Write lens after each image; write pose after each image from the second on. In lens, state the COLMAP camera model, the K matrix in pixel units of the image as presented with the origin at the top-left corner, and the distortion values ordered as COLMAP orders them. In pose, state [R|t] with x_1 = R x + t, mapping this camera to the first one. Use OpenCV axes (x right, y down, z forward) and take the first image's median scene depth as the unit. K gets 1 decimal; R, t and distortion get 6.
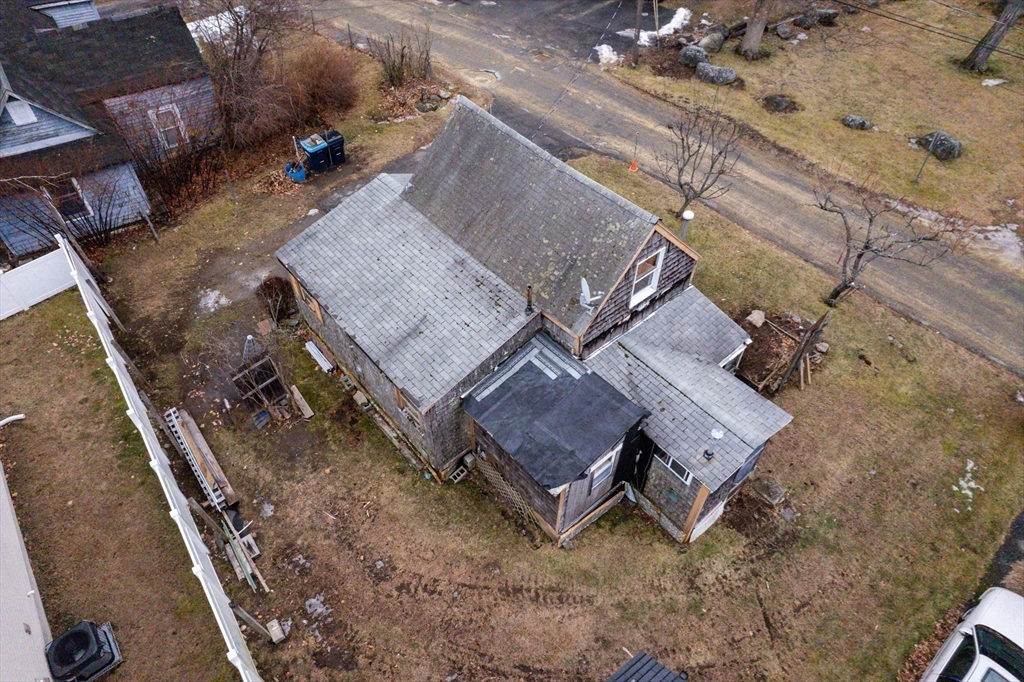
lens RADIAL K [[658.9, 0, 516.0], [0, 658.9, 334.5], [0, 0, 1]] dist [-0.073035, 0.062425]
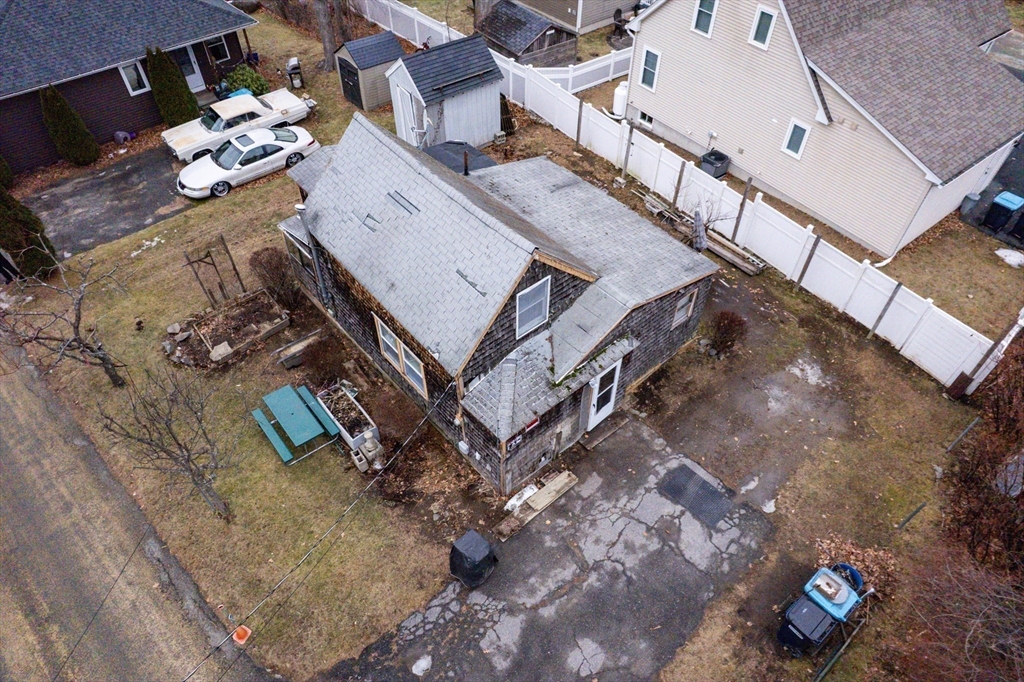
lens RADIAL K [[658.9, 0, 515.4], [0, 658.9, 337.7], [0, 0, 1]] dist [-0.073035, 0.062425]
pose [[-0.999795, -0.014770, -0.013854, -0.049772], [-0.012503, -0.087913, 0.996050, -1.100151], [-0.015929, 0.996019, 0.087710, 1.017306]]
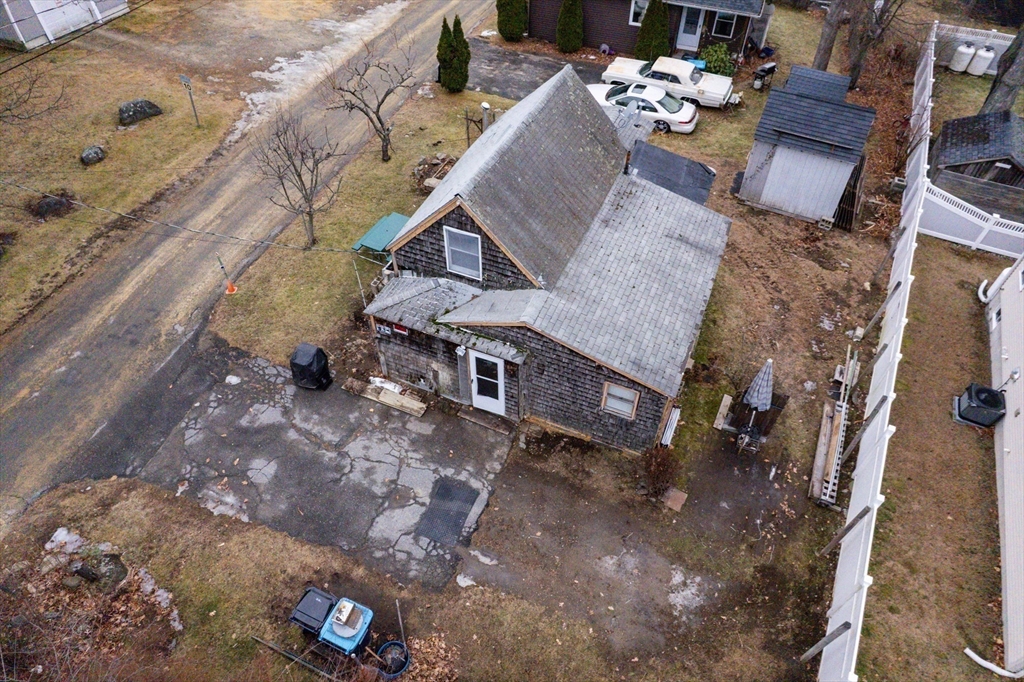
lens RADIAL K [[658.9, 0, 516.3], [0, 658.9, 337.9], [0, 0, 1]] dist [-0.073035, 0.062425]
pose [[-0.439908, -0.674855, 0.592496, -0.715320], [0.650527, 0.215373, 0.728306, -0.864485], [-0.619108, 0.705822, 0.344267, 0.782743]]
